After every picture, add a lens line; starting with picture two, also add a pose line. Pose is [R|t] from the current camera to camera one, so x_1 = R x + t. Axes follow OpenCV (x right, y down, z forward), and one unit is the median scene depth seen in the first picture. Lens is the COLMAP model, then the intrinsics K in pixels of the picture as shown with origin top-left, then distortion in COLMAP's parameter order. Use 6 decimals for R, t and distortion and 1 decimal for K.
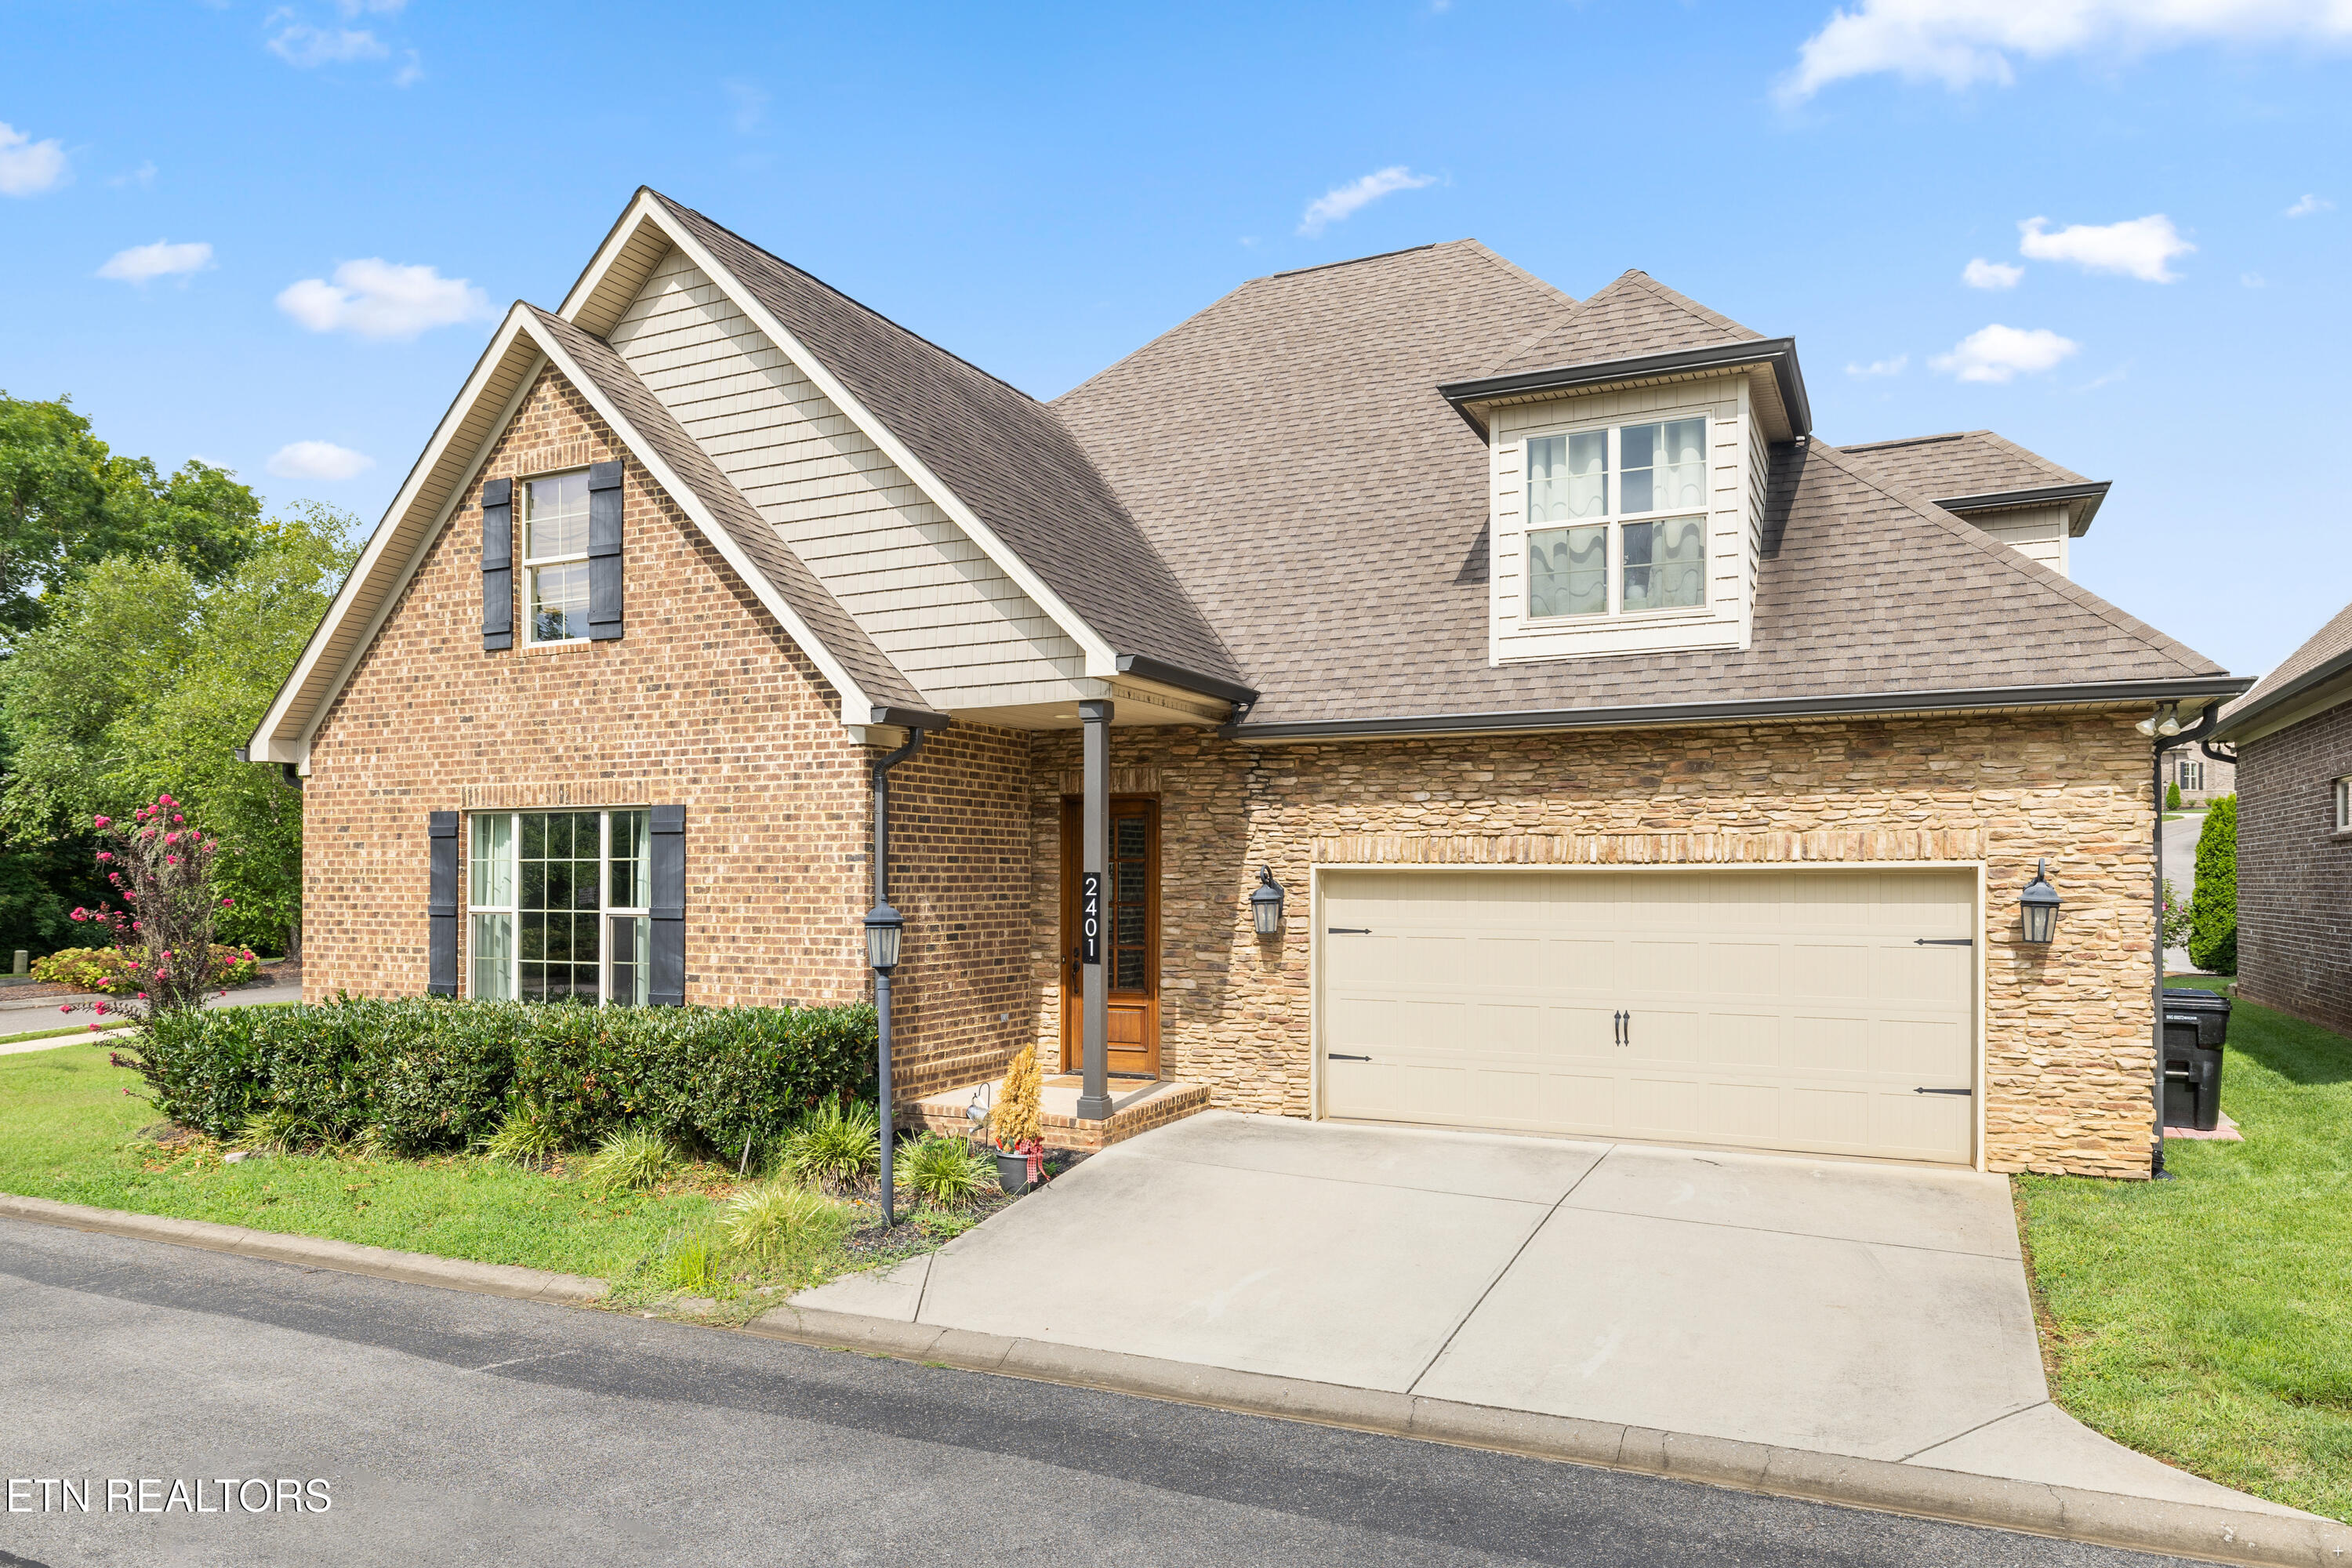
lens RADIAL K [[1484.8, 0, 1168.2], [0, 1484.8, 873.0], [0, 0, 1]] dist [-0.001938, 0.000141]
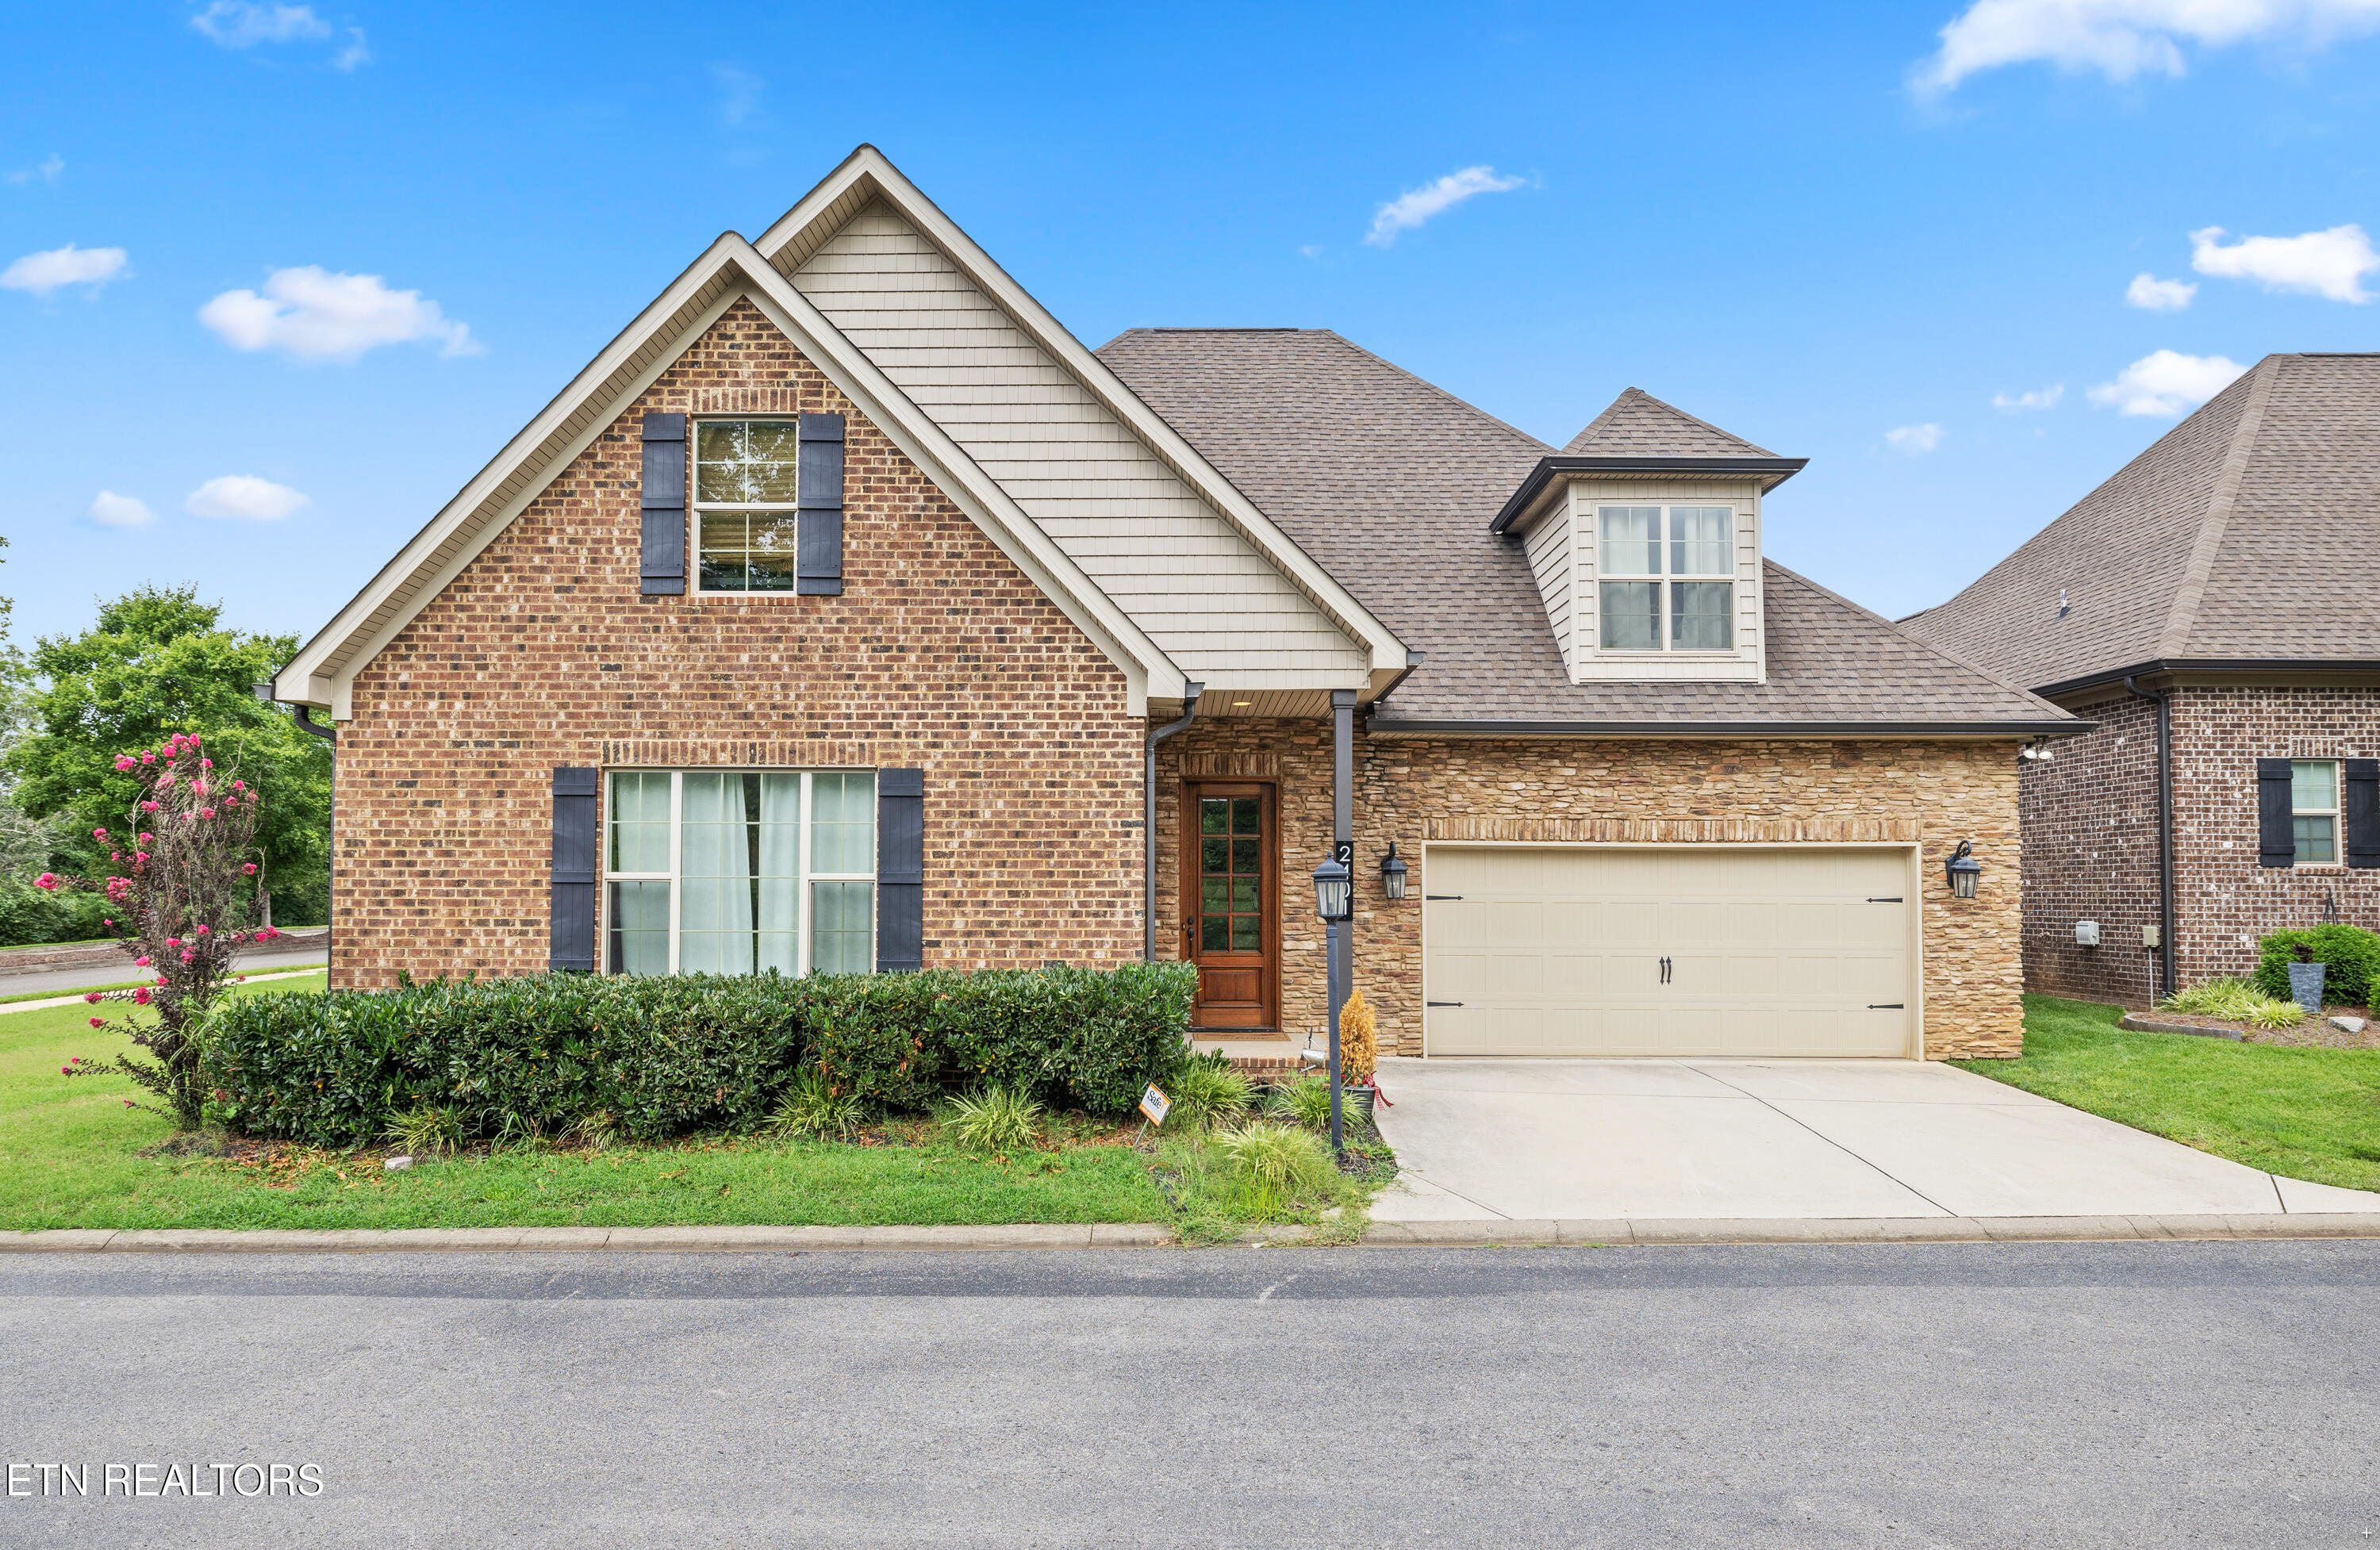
lens RADIAL K [[1361.9, 0, 1201.4], [0, 1361.9, 844.4], [0, 0, 1]] dist [-0.004951, -0.000465]
pose [[0.903266, 0.016584, 0.428761, -0.561799], [-0.004535, 0.999566, -0.029109, 0.031102], [-0.429057, 0.024349, 0.902949, 0.102554]]
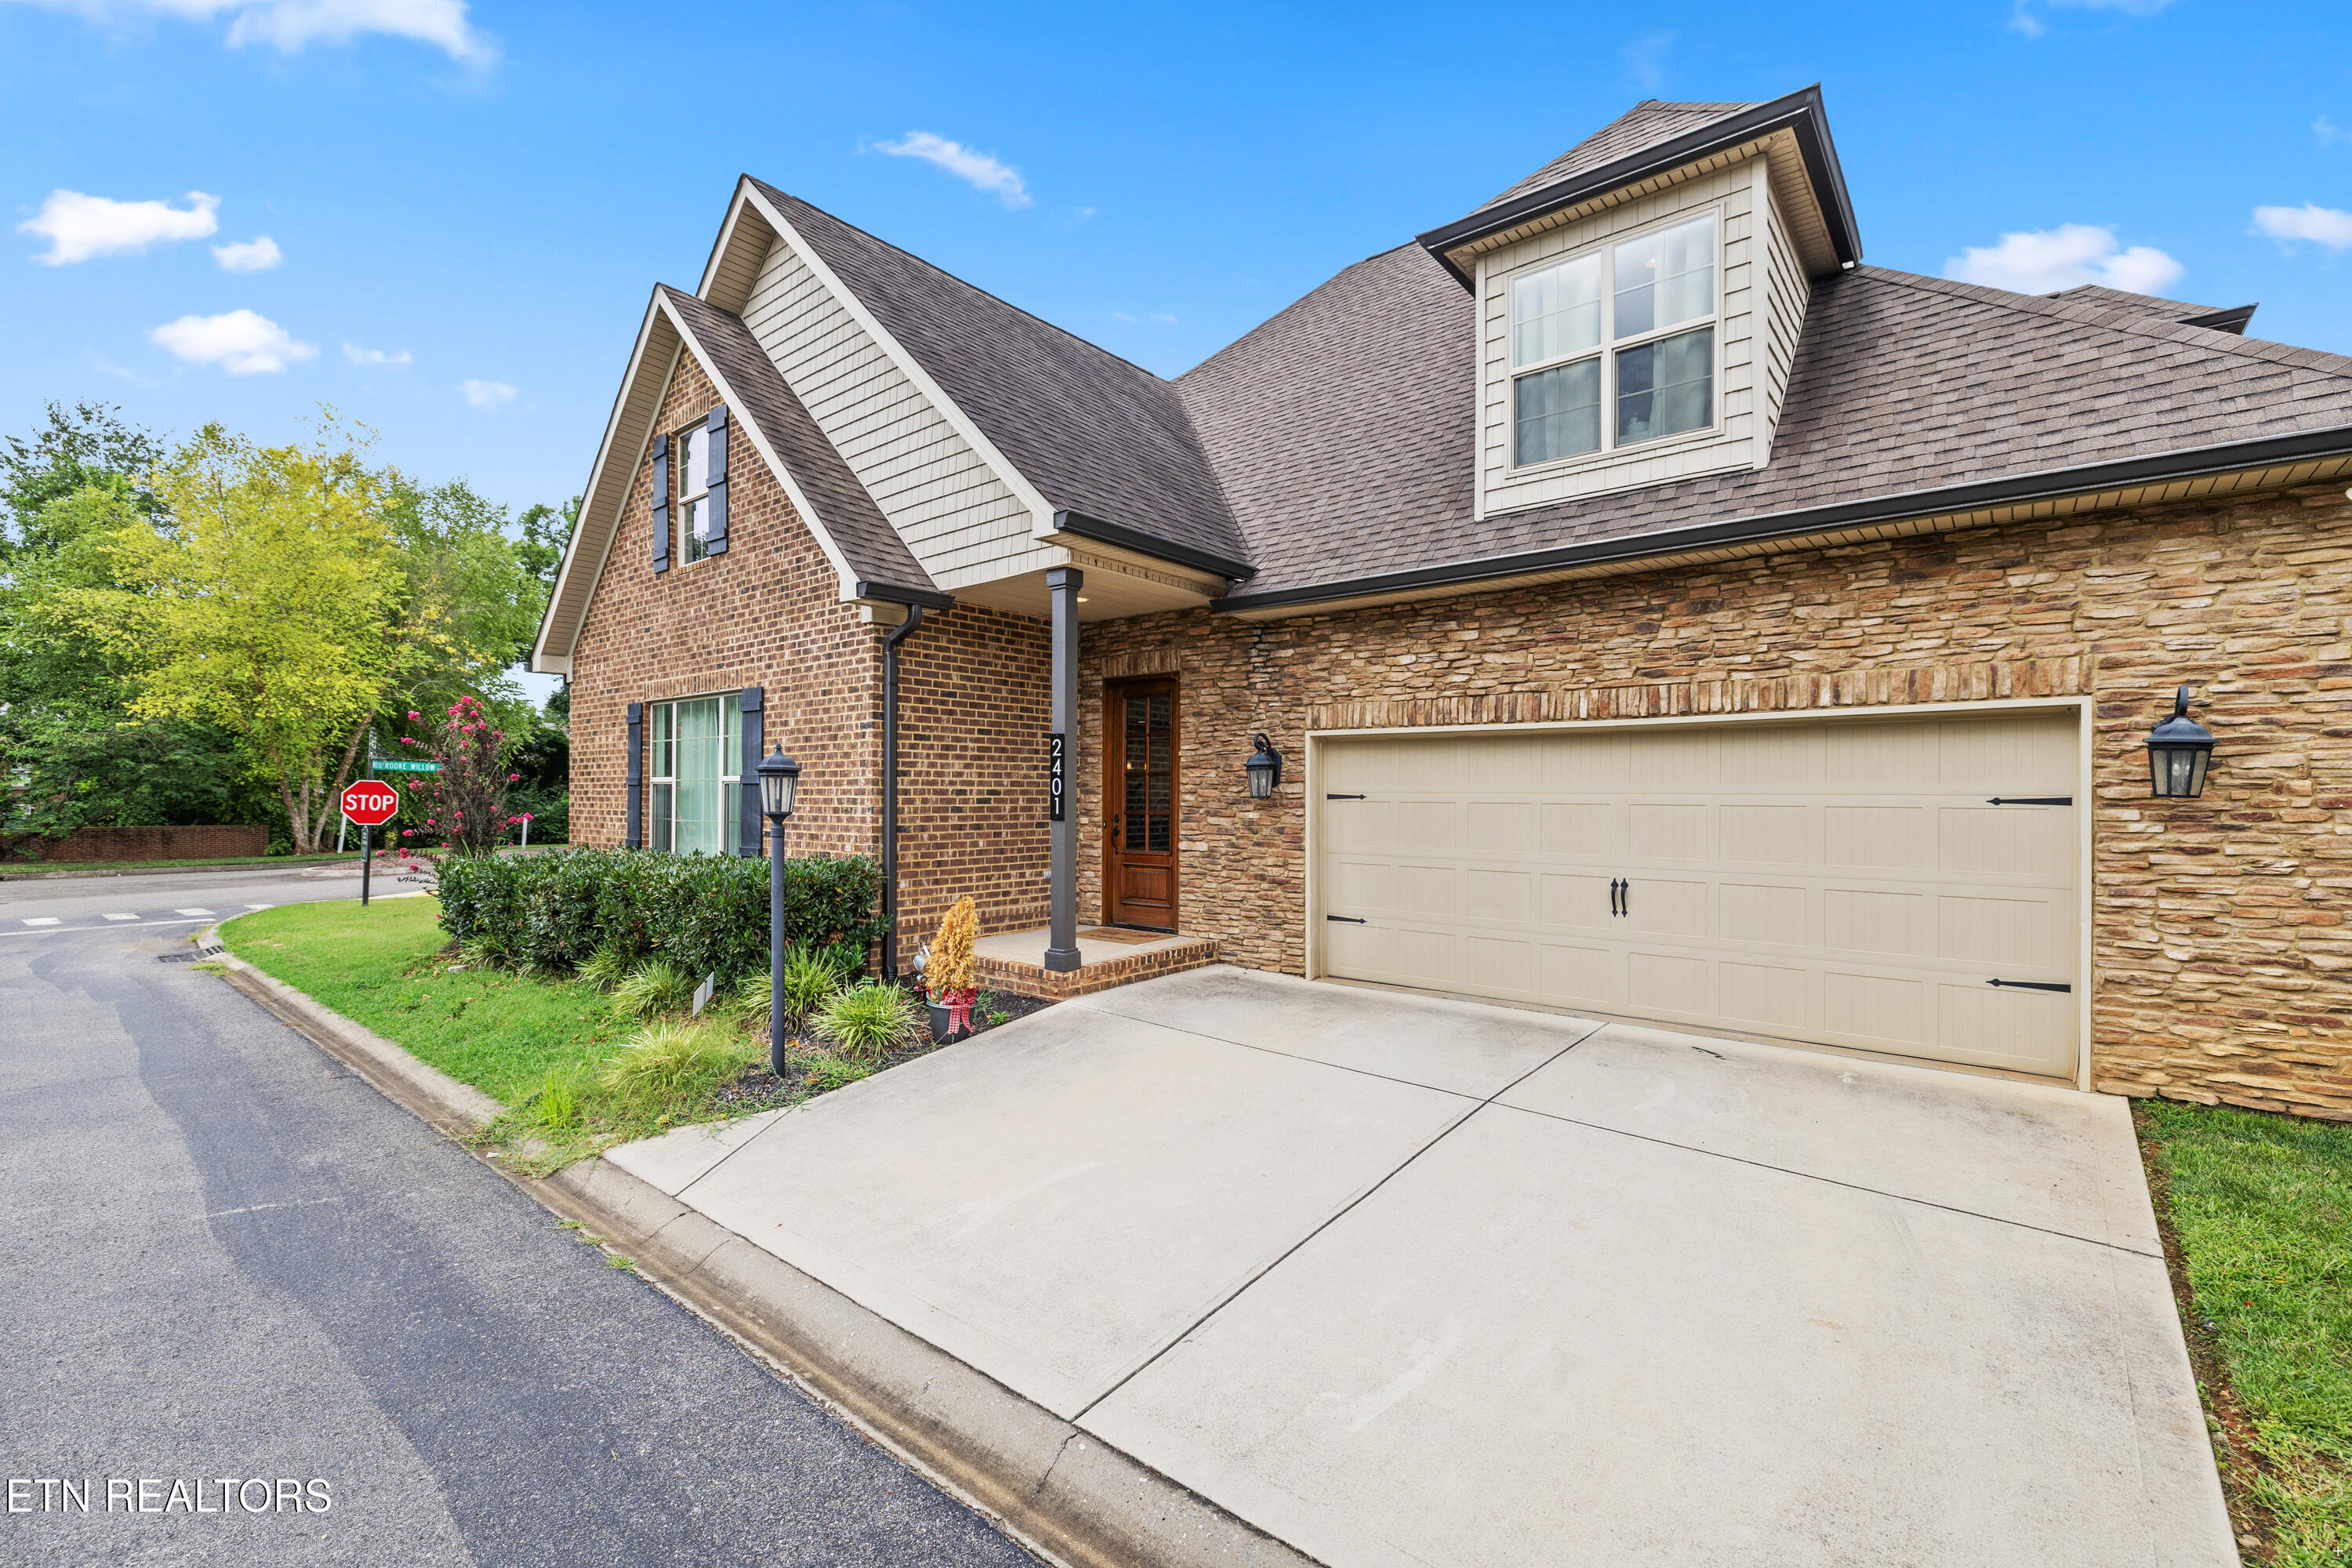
lens RADIAL K [[983.3, 0, 1158.5], [0, 983.3, 789.6], [0, 0, 1]] dist [0.000566, -0.000120]
pose [[0.968943, -0.000083, -0.247283, 0.177049], [0.000332, 0.999999, 0.000968, 0.035952], [0.247283, -0.001020, 0.968943, 0.329409]]
